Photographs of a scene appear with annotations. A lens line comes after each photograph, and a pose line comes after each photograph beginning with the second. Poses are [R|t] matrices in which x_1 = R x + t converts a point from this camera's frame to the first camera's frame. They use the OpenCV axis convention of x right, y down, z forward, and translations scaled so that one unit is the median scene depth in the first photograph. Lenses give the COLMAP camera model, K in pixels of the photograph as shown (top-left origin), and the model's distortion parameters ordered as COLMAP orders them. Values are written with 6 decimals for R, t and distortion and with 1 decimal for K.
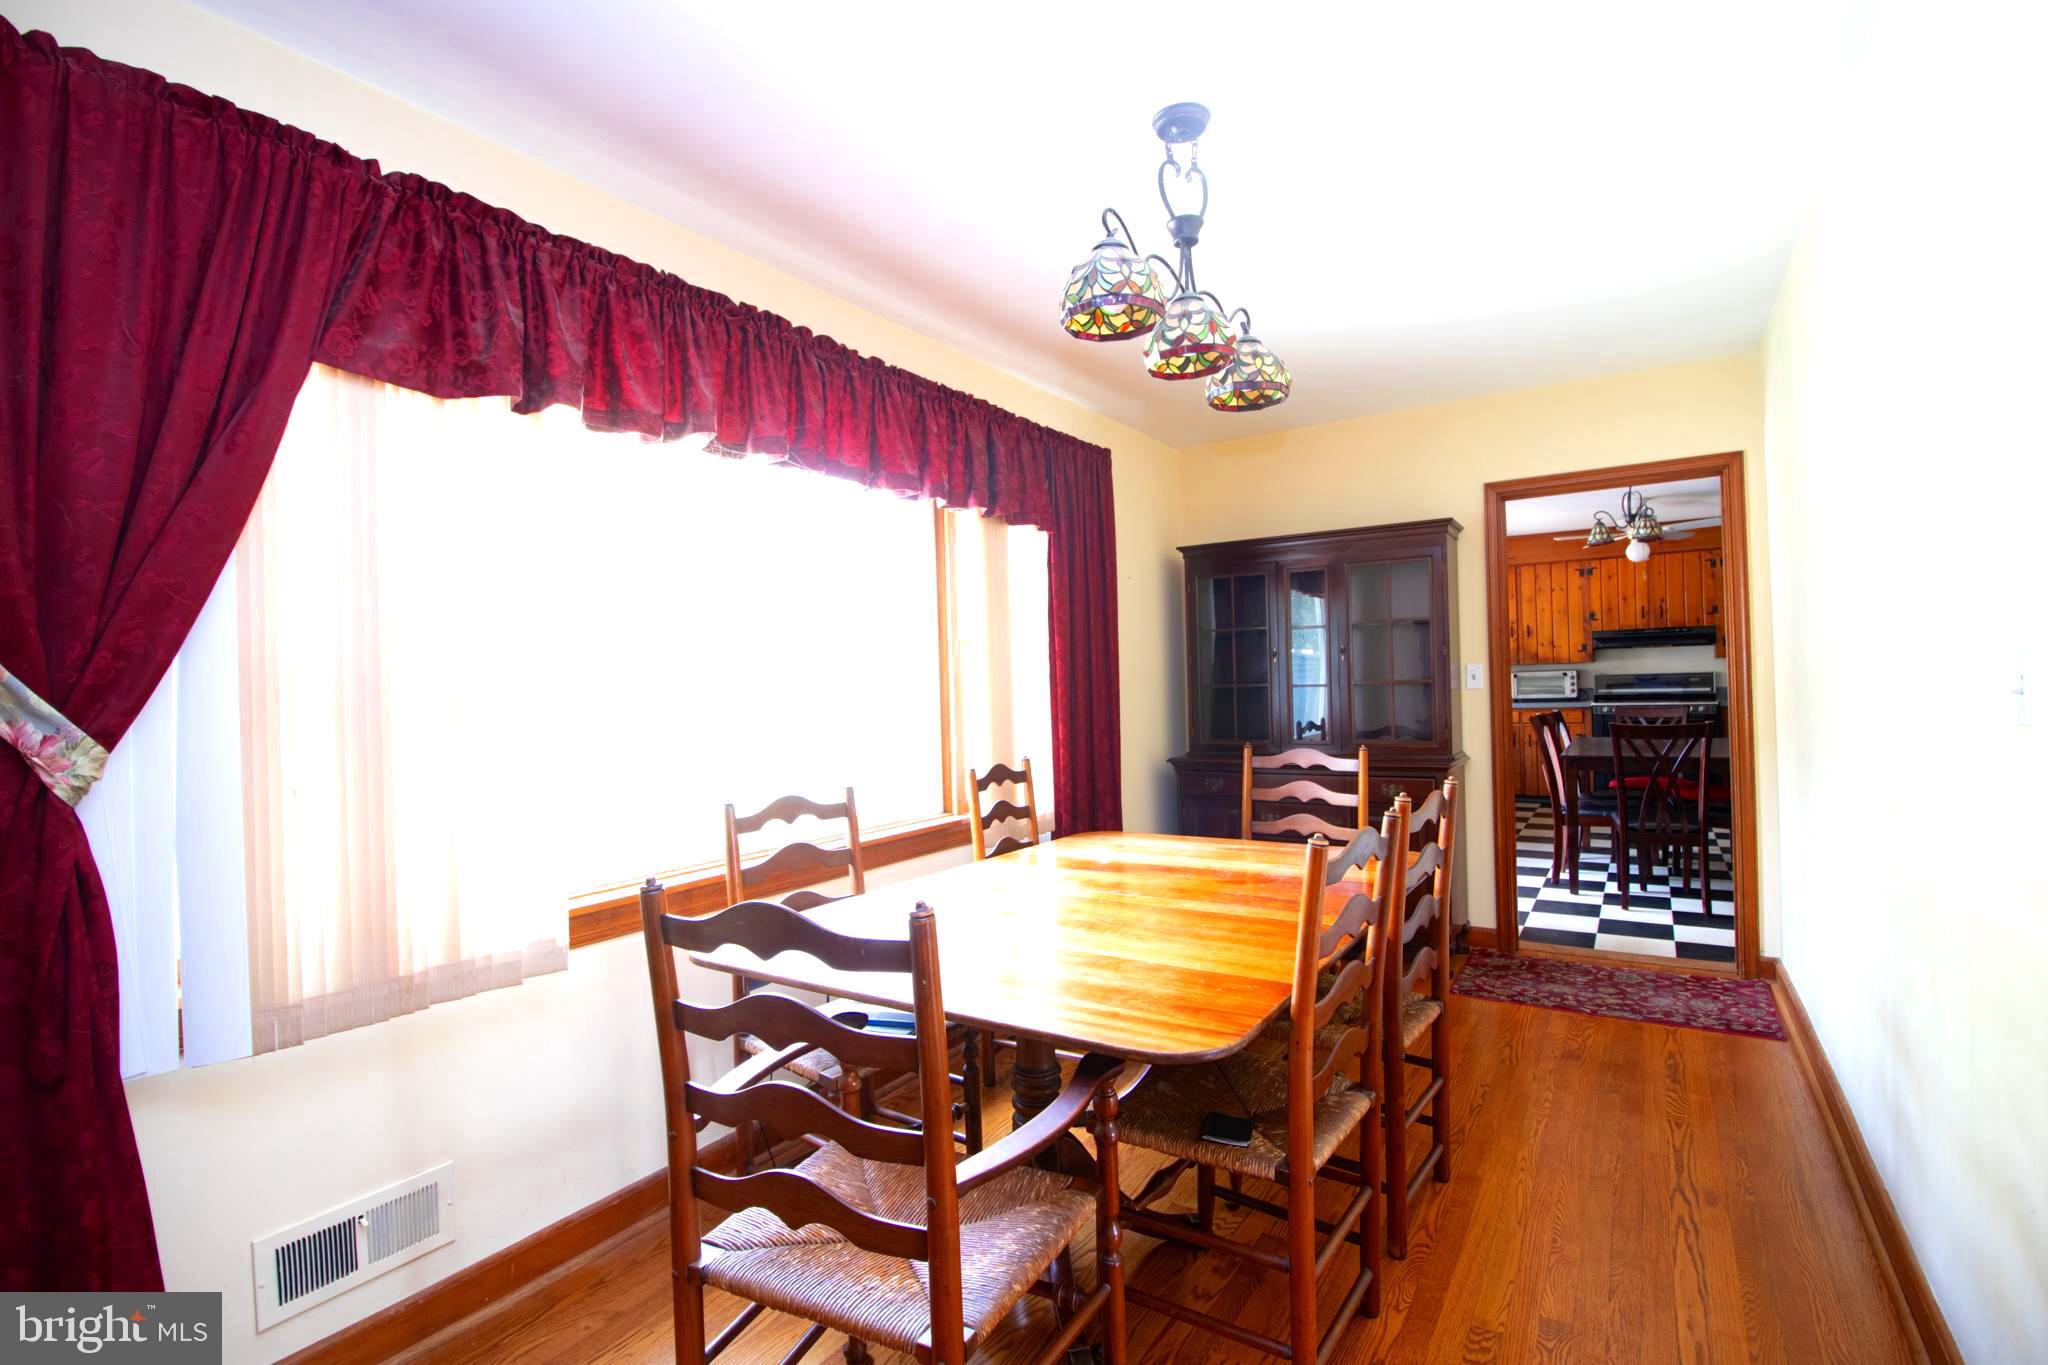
lens RADIAL K [[939.7, 0, 1036.8], [0, 939.7, 683.2], [0, 0, 1]] dist [0.000547, -0.011498]
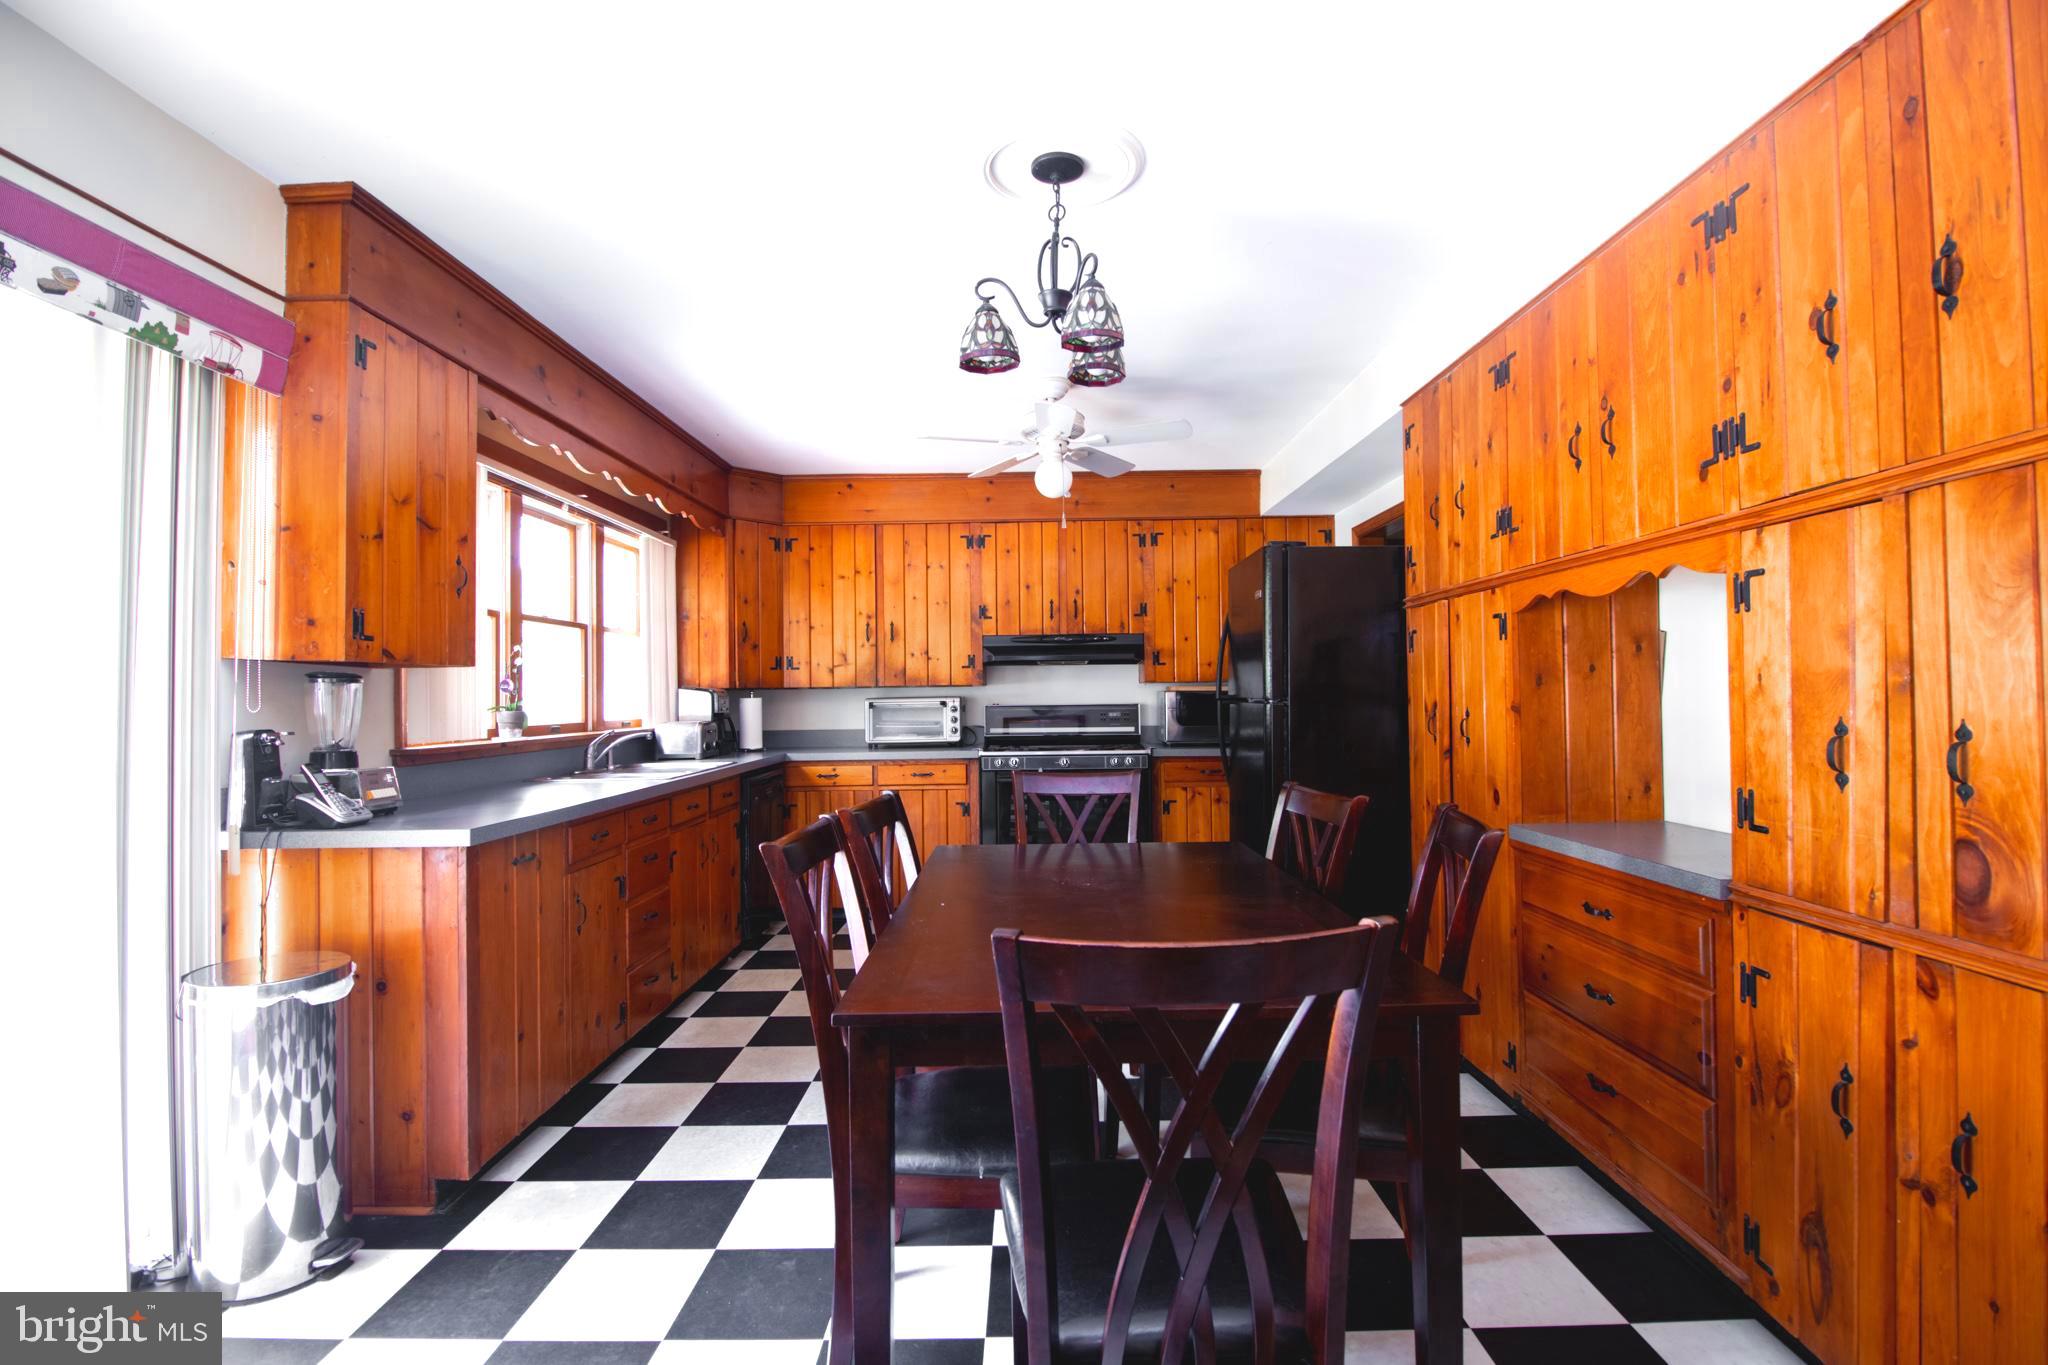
lens RADIAL K [[939.7, 0, 1036.8], [0, 939.7, 683.2], [0, 0, 1]] dist [0.000547, -0.011498]
pose [[0.835892, 0.028331, 0.548163, 0.277040], [-0.013763, 0.999435, -0.030666, -0.004895], [-0.548722, 0.018089, 0.835809, 0.453260]]
